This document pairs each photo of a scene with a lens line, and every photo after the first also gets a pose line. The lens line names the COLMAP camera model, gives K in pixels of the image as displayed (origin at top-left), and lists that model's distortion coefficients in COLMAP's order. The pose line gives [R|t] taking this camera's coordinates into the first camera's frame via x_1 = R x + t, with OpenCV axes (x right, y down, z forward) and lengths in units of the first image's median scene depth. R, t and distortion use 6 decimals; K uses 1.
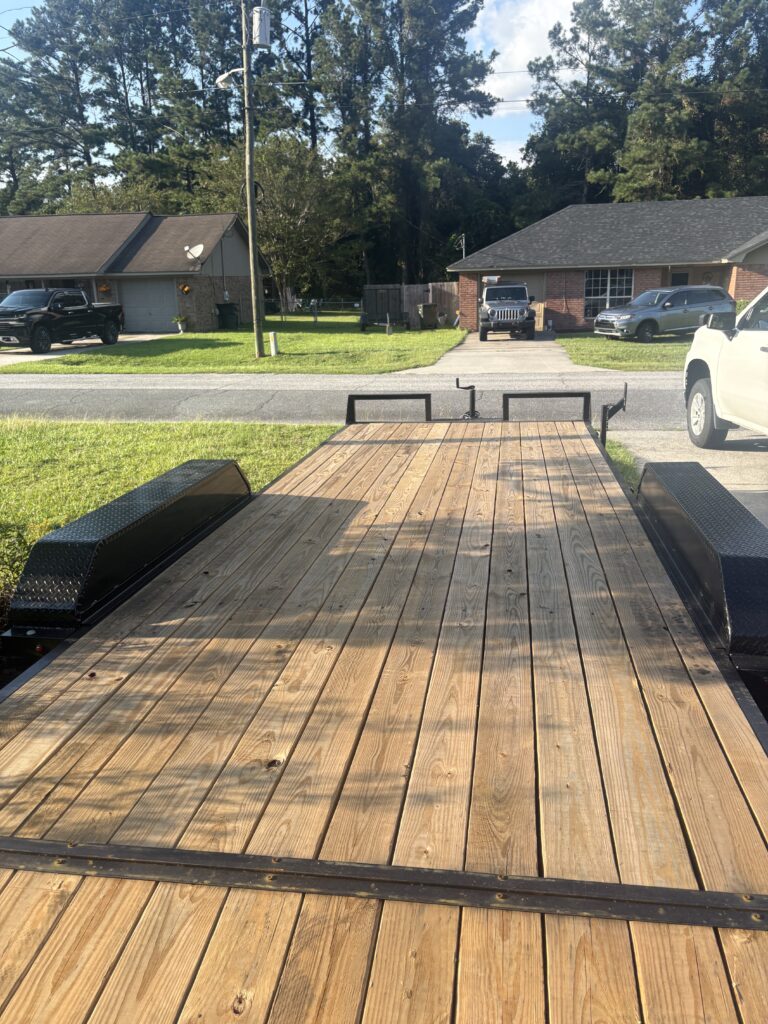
lens RADIAL K [[773.0, 0, 394.0], [0, 773.0, 510.5], [0, 0, 1]] dist [0.033918, -0.050067]
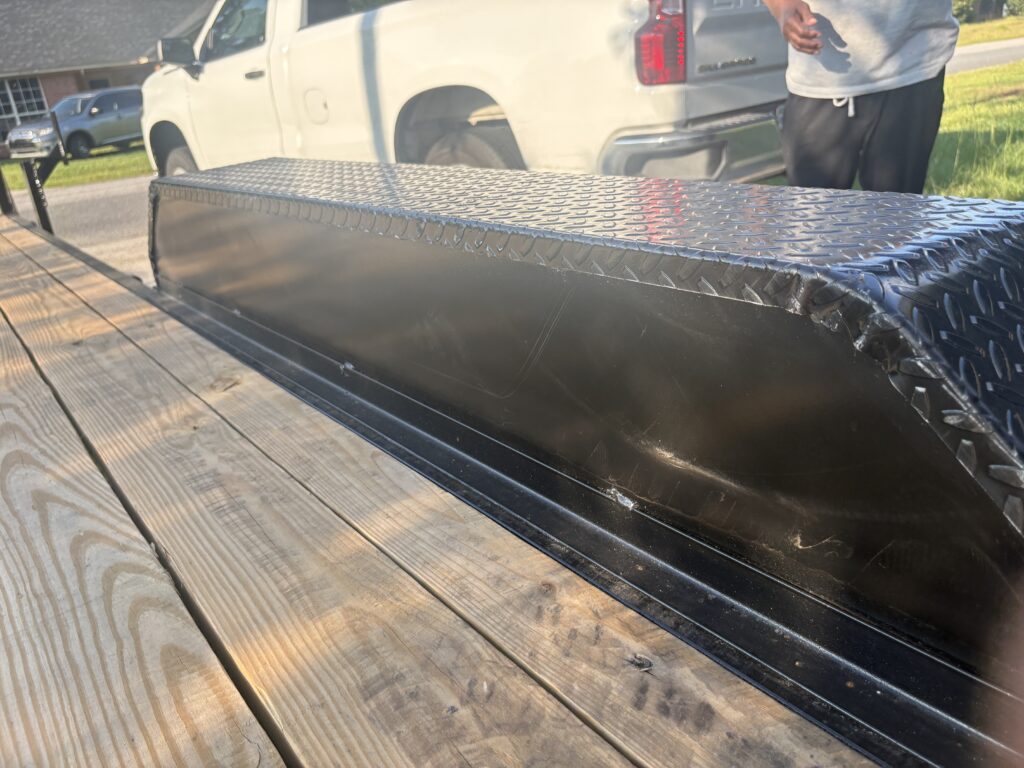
lens RADIAL K [[773.0, 0, 512.0], [0, 773.0, 384.0], [0, 0, 1]] dist [0.033918, -0.050067]
pose [[0.692958, -0.312501, 0.649732, 0.241712], [0.276063, 0.947509, 0.161293, 0.030152], [-0.666032, 0.067597, 0.742854, 0.868031]]
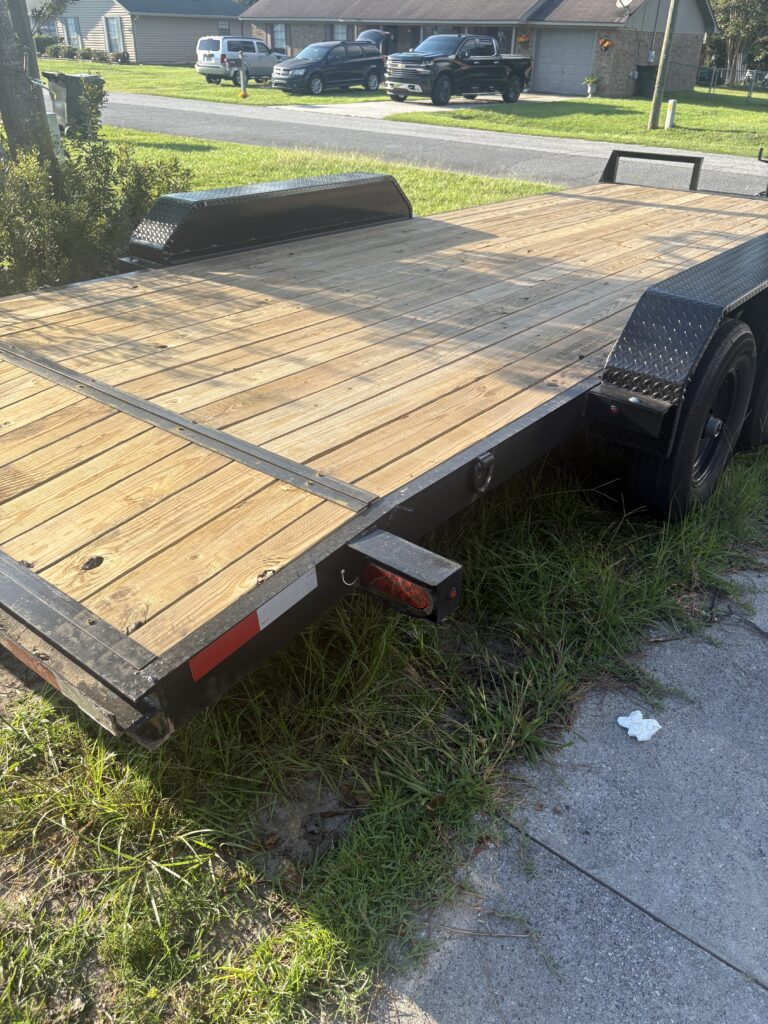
lens RADIAL K [[773.0, 0, 394.0], [0, 773.0, 510.5], [0, 0, 1]] dist [0.033918, -0.050067]
pose [[0.864320, 0.297775, -0.405316, 0.575084], [-0.186335, 0.938132, 0.291868, 0.086121], [0.467152, -0.176743, 0.866332, -0.021701]]
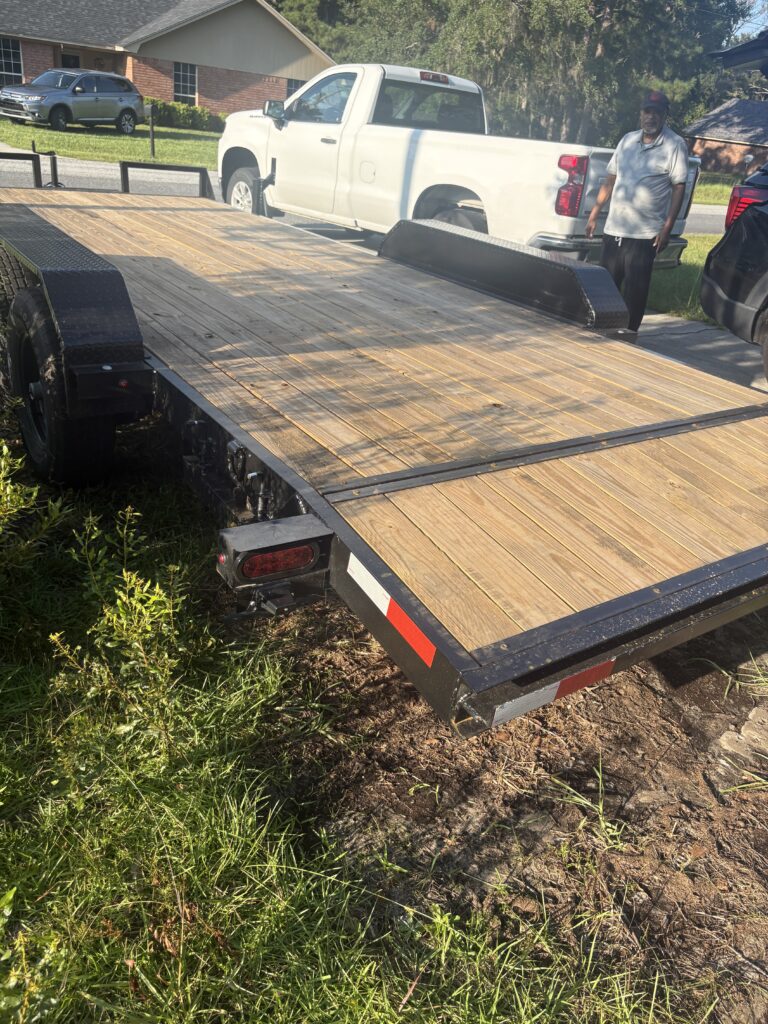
lens RADIAL K [[773.0, 0, 394.0], [0, 773.0, 510.5], [0, 0, 1]] dist [0.033918, -0.050067]
pose [[0.722319, -0.211561, 0.658405, -0.843728], [0.057067, 0.967045, 0.248128, 0.110682], [-0.689201, -0.141654, 0.710588, 0.096992]]
